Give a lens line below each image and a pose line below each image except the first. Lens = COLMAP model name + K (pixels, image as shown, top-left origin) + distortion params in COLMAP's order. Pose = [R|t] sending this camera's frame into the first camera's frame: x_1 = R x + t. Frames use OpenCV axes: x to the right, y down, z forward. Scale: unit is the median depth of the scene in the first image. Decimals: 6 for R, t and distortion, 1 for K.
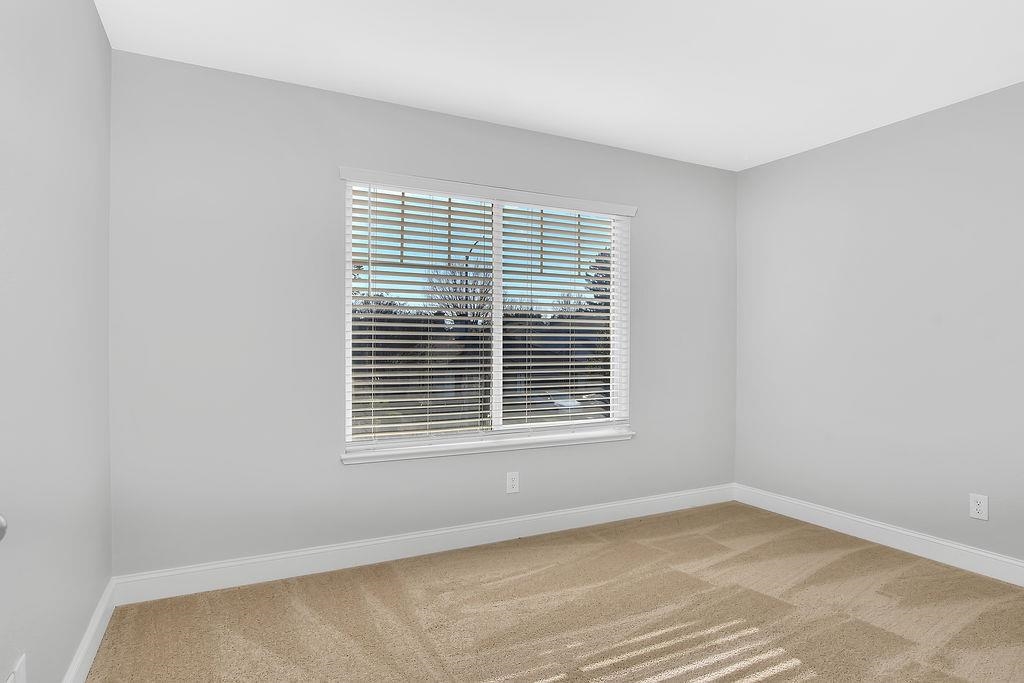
lens RADIAL K [[562.8, 0, 511.1], [0, 562.8, 353.3], [0, 0, 1]] dist [-0.001449, -0.000357]
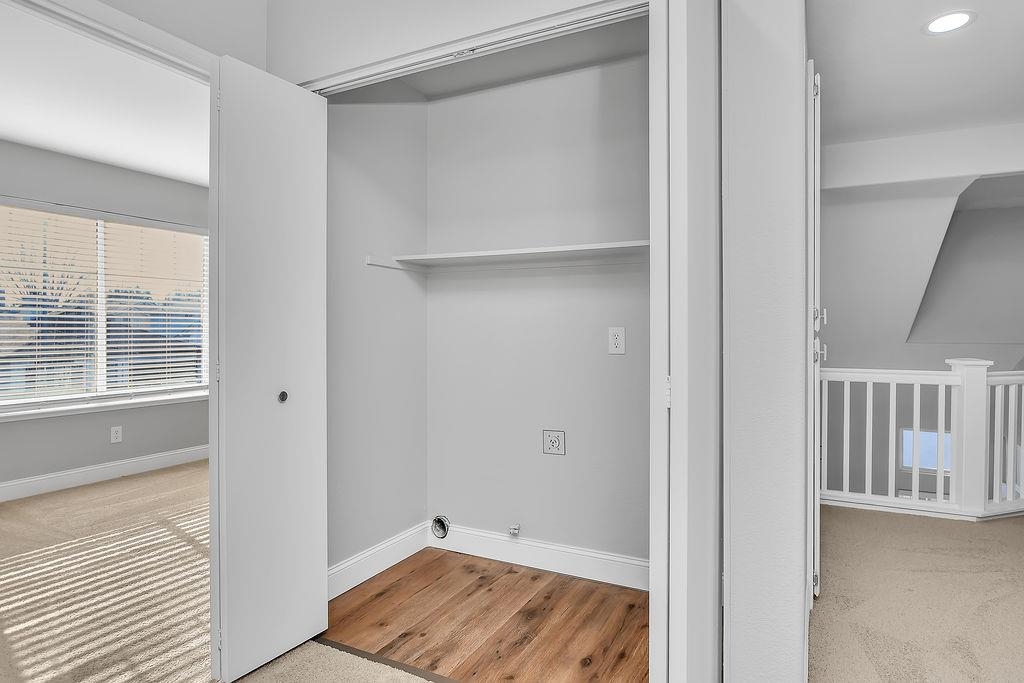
lens RADIAL K [[571.6, 0, 512.0], [0, 571.6, 341.5], [0, 0, 1]] dist [-0.015203, -0.000699]
pose [[0.816295, -0.009251, 0.577562, -0.006110], [0.006054, 0.999954, 0.007461, 0.006954], [-0.577604, -0.002594, 0.816313, -0.625427]]
